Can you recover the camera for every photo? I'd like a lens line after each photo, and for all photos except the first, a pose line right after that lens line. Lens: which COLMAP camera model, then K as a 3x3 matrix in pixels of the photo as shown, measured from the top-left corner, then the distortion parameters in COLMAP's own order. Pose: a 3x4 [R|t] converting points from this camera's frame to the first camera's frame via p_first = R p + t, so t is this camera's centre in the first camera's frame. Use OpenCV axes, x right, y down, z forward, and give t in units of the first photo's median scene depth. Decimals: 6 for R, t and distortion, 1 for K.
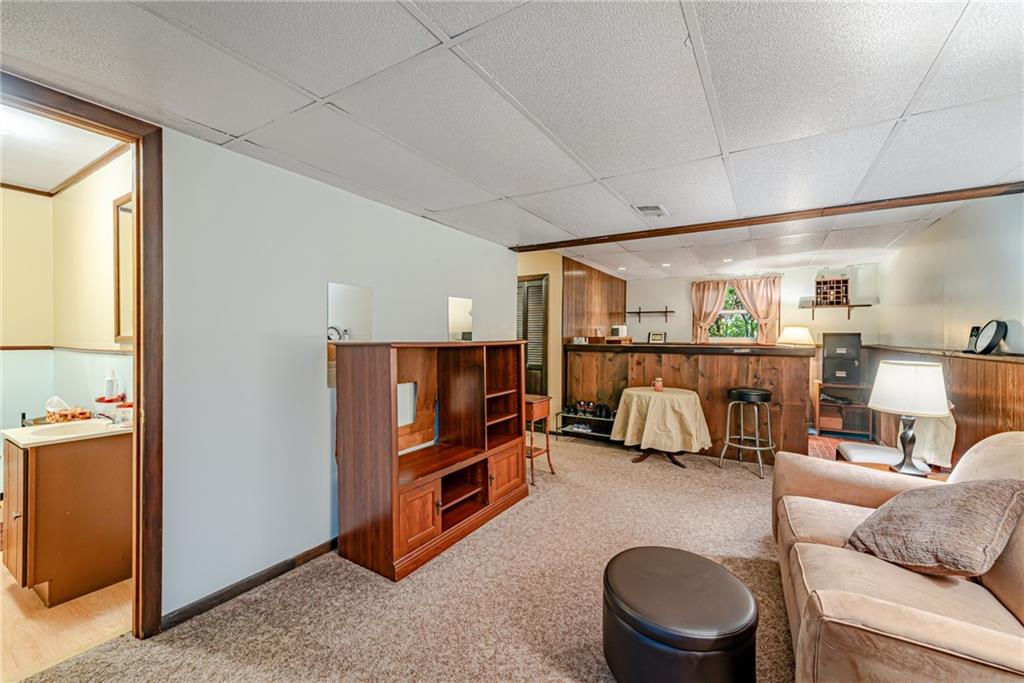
lens RADIAL K [[405.9, 0, 515.0], [0, 405.9, 339.9], [0, 0, 1]] dist [0.013643, -0.002892]
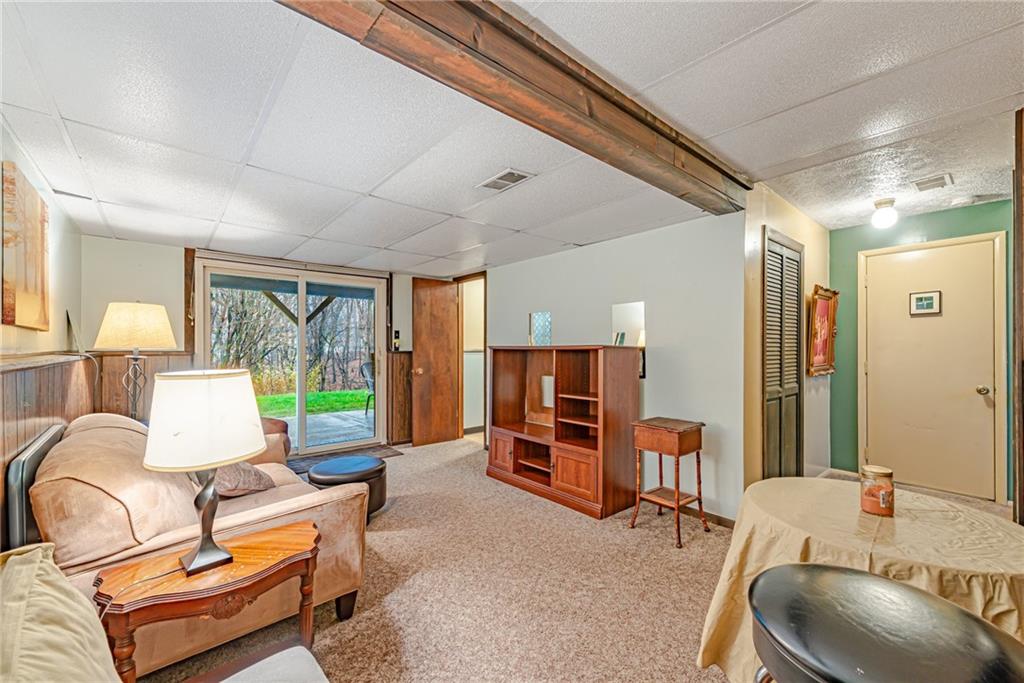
lens RADIAL K [[405.9, 0, 512.9], [0, 405.9, 344.0], [0, 0, 1]] dist [0.013643, -0.002892]
pose [[-0.293725, -0.012701, -0.955806, 1.145214], [-0.004036, 0.999919, -0.012047, 0.014773], [0.955882, 0.000319, -0.293752, 1.312225]]
